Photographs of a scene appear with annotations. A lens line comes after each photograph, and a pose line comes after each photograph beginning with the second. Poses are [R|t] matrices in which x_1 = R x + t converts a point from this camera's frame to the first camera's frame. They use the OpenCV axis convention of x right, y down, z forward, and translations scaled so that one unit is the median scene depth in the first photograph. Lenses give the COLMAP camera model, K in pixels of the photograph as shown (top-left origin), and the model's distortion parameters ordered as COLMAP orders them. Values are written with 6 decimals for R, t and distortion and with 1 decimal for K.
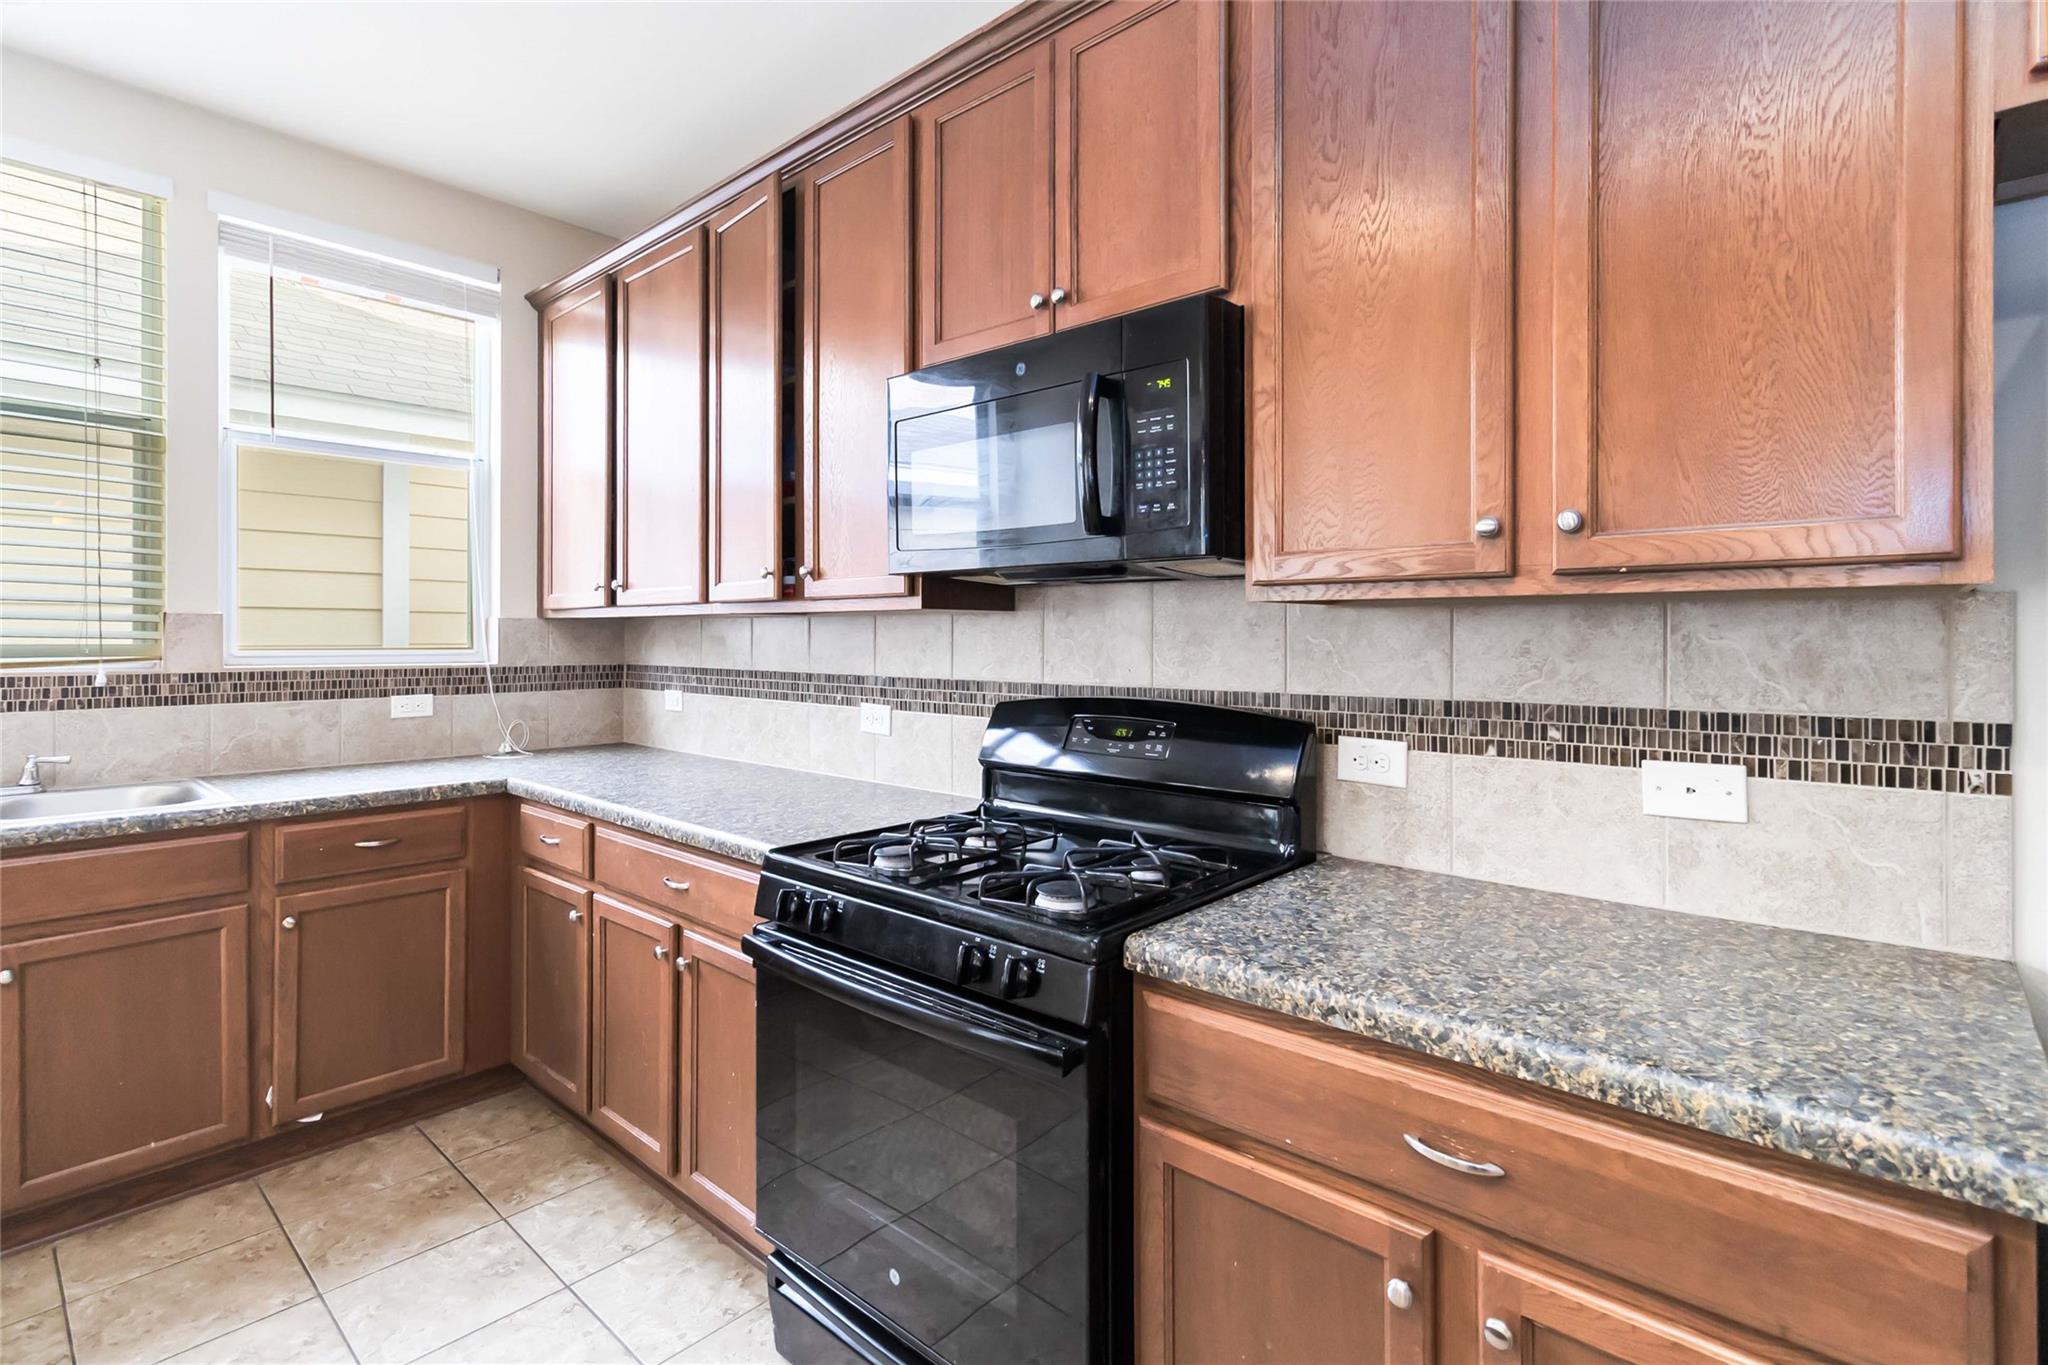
lens RADIAL K [[956.4, 0, 1045.2], [0, 956.4, 637.0], [0, 0, 1]] dist [-0.000692, 0.000466]
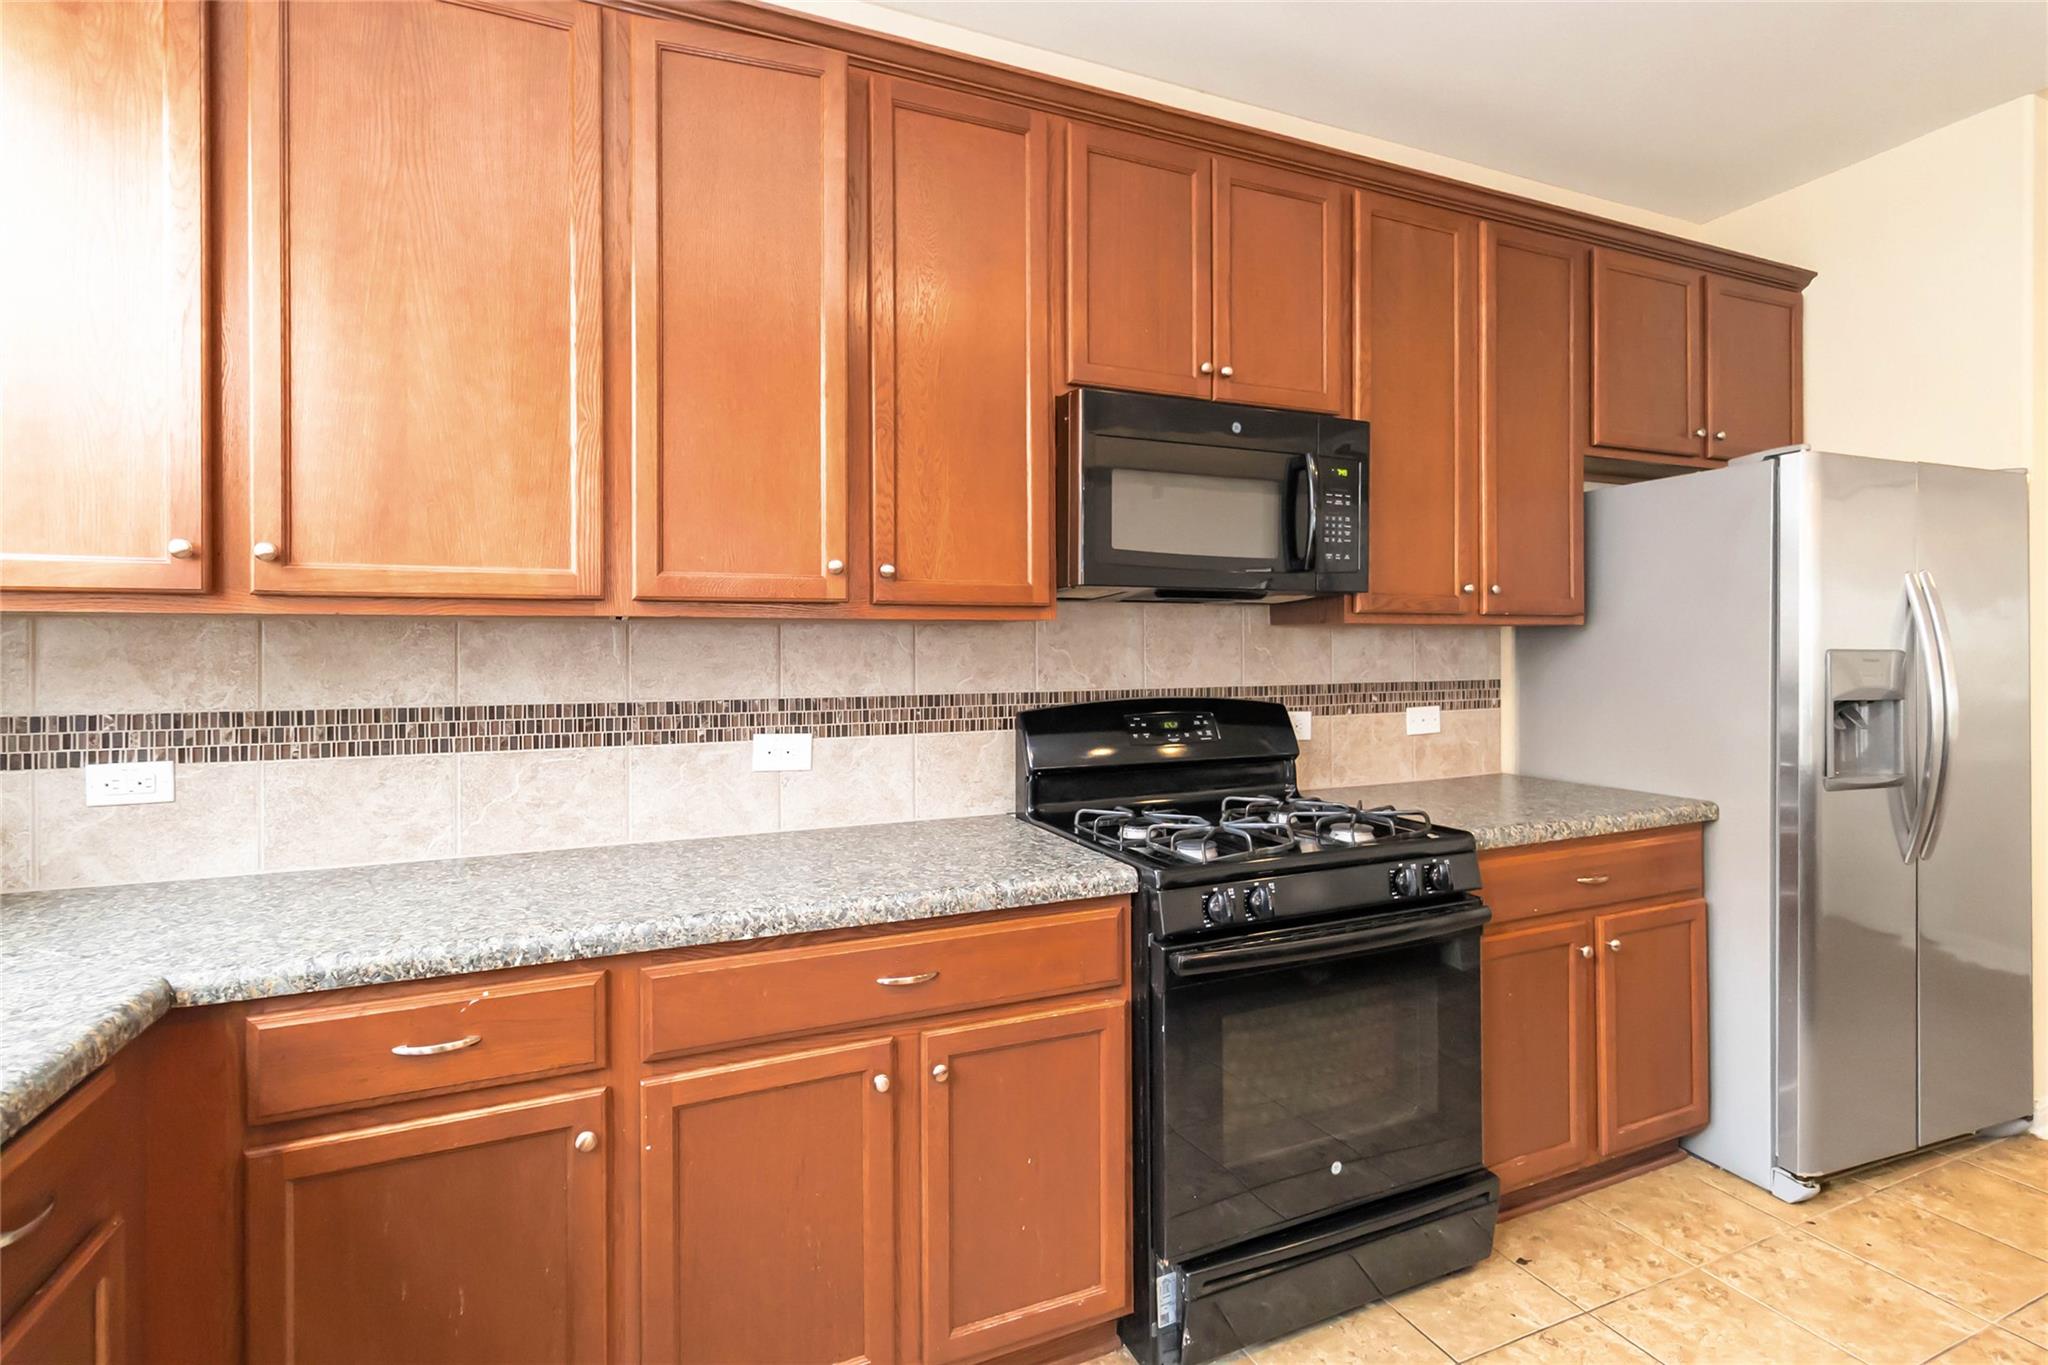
lens RADIAL K [[956.4, 0, 1031.4], [0, 956.4, 644.5], [0, 0, 1]] dist [-0.000692, 0.000466]
pose [[0.429238, -0.000934, 0.903191, -0.907852], [0.007085, 0.999972, -0.002334, -0.001571], [-0.903164, 0.007401, 0.429233, 0.522378]]
